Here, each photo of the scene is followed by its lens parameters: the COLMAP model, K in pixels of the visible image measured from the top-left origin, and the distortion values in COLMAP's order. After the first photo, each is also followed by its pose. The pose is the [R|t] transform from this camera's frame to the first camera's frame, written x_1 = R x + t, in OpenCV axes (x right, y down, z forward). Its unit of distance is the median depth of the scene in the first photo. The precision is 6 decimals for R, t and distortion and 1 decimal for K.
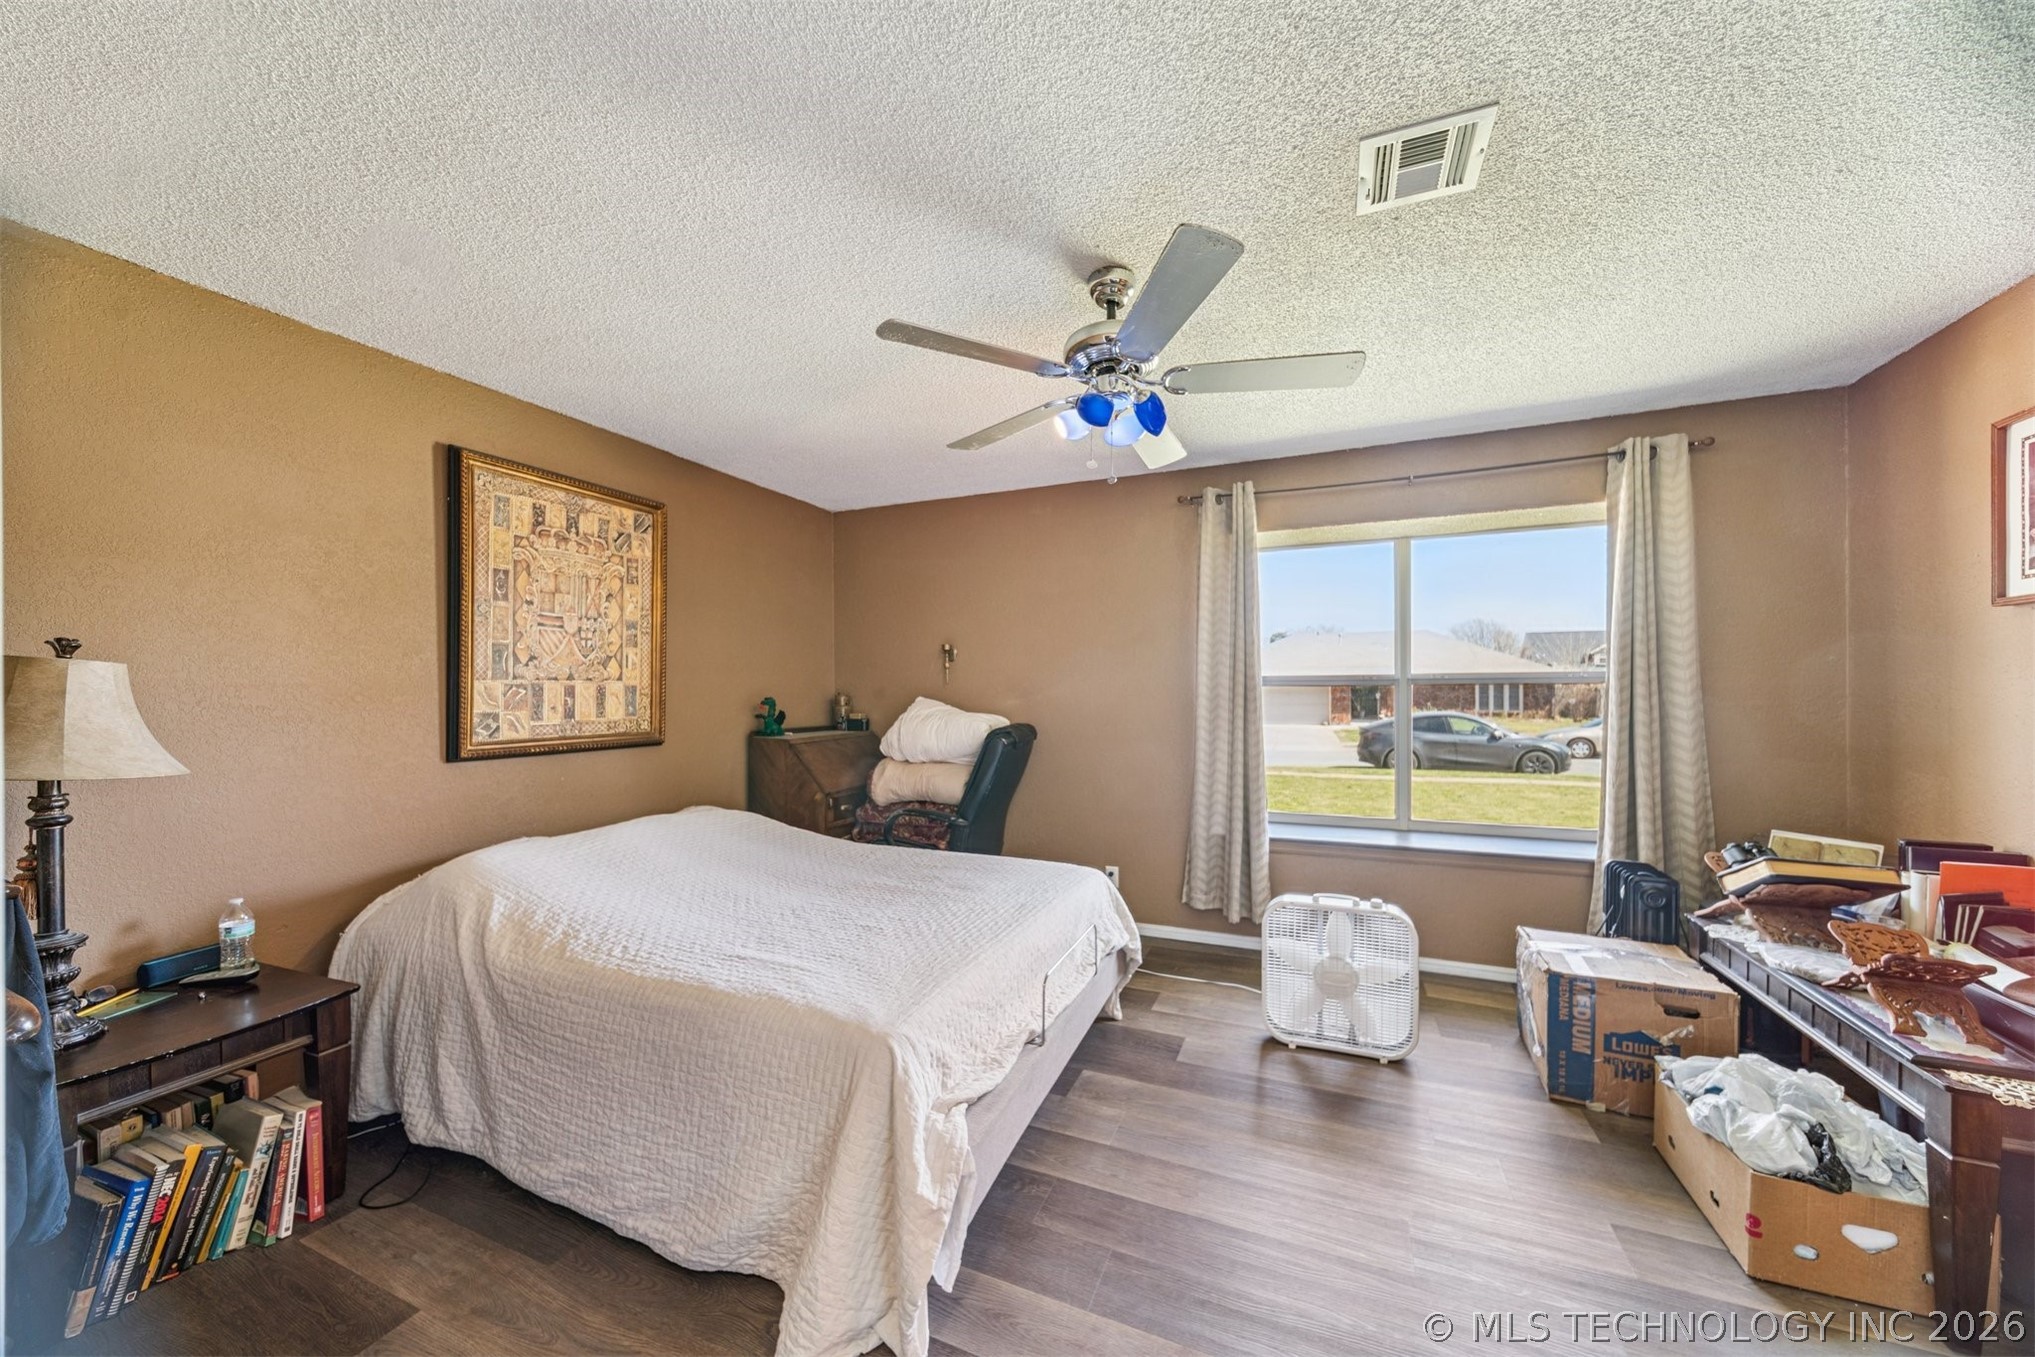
lens RADIAL K [[723.3, 0, 1027.0], [0, 723.3, 690.4], [0, 0, 1]] dist [-0.002513, -0.000827]
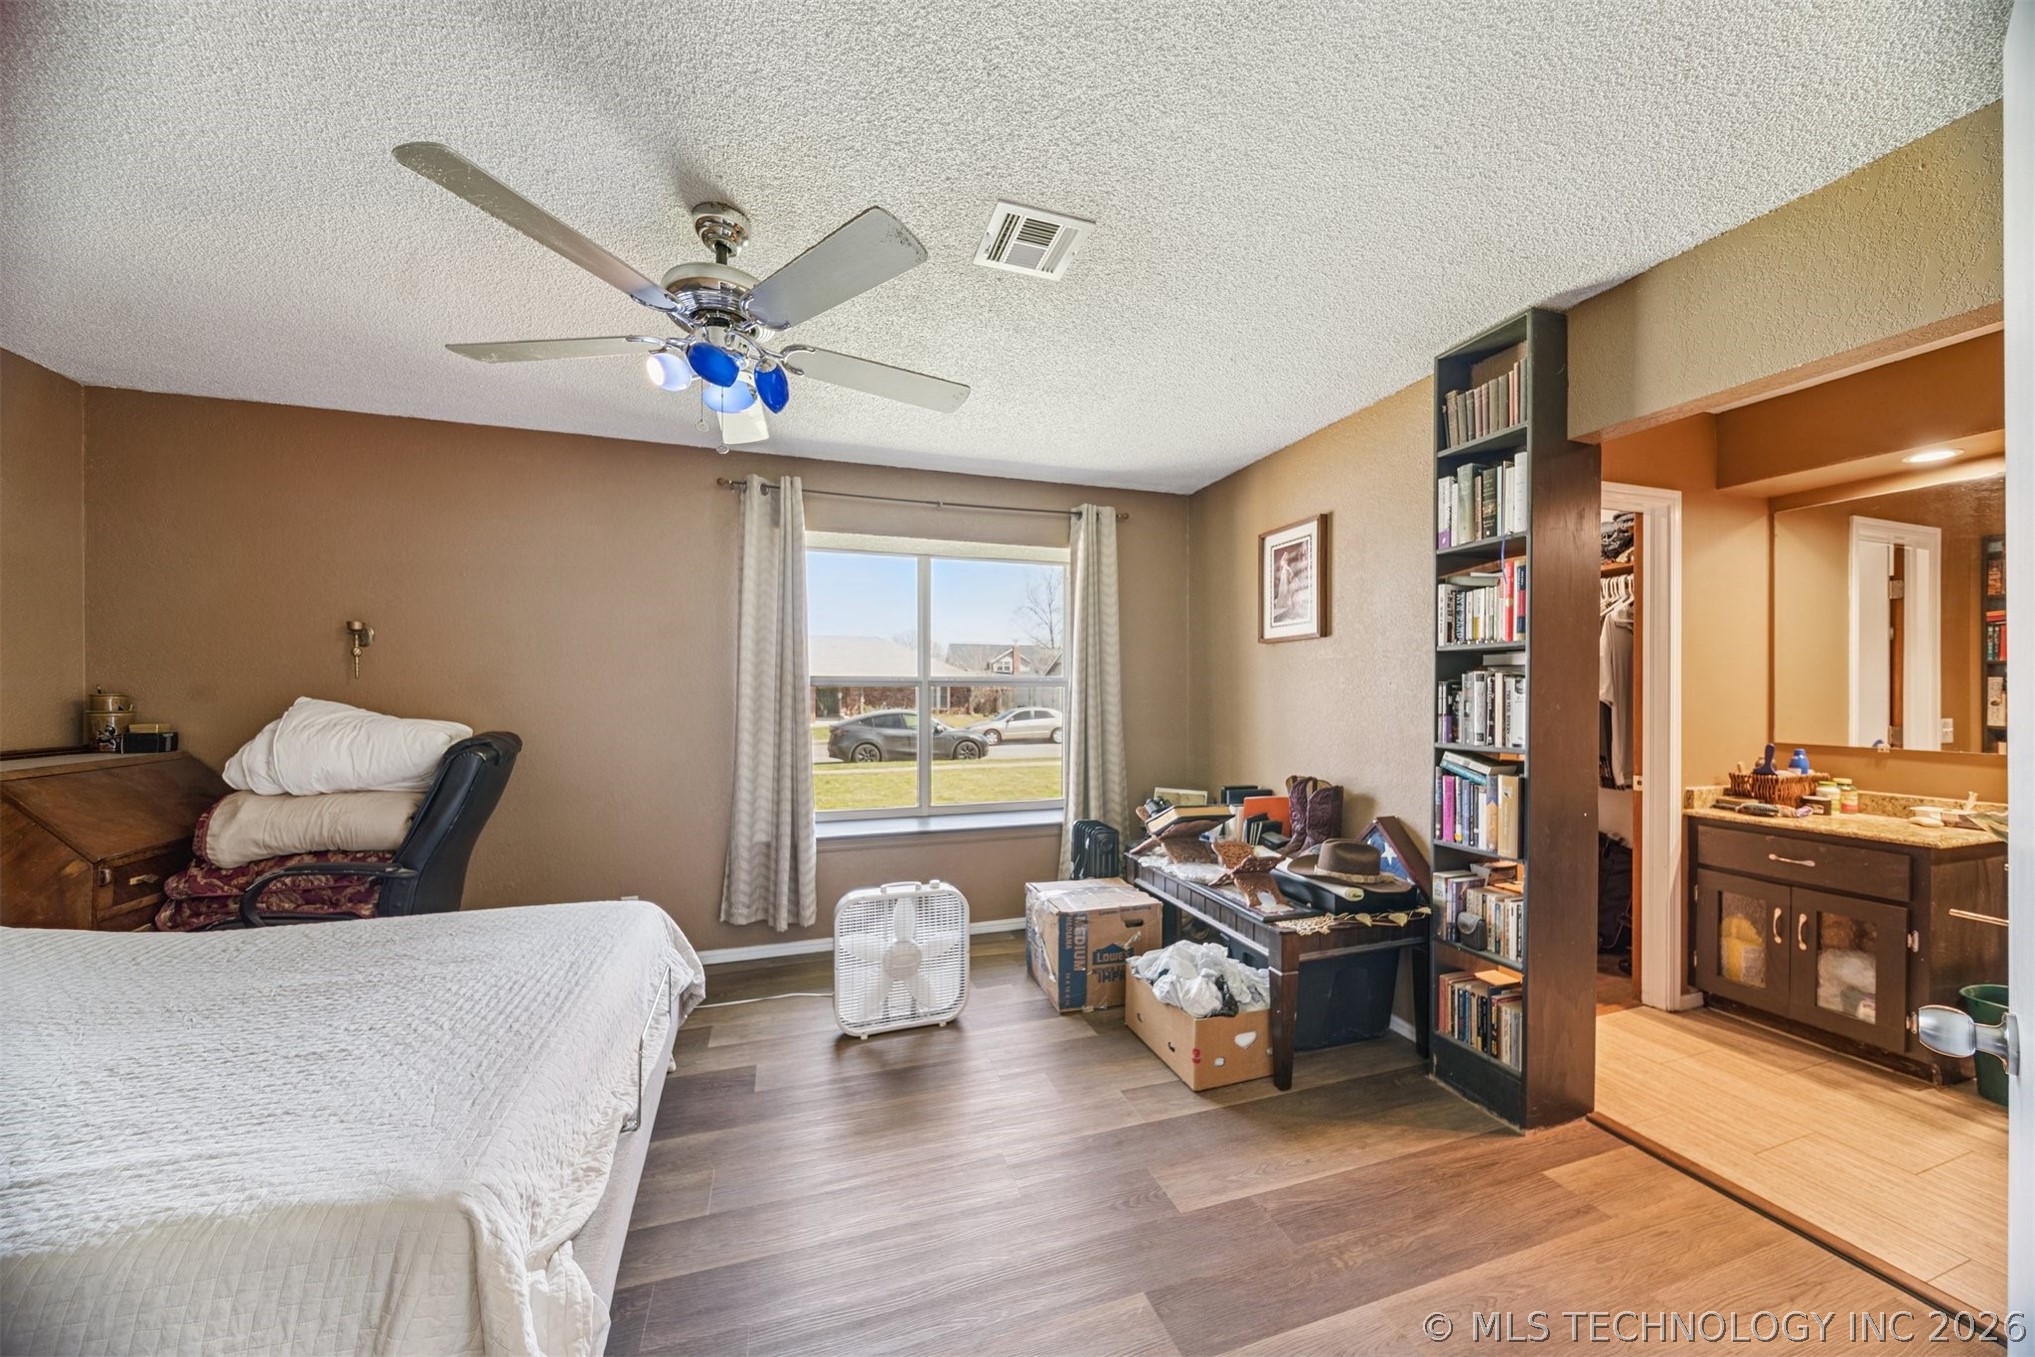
lens RADIAL K [[723.3, 0, 1028.4], [0, 723.3, 689.7], [0, 0, 1]] dist [-0.002513, -0.000827]
pose [[0.742775, 0.006457, 0.669510, -0.153335], [-0.005953, 0.999978, -0.003040, -0.000101], [-0.669515, -0.001728, 0.742797, 0.082942]]
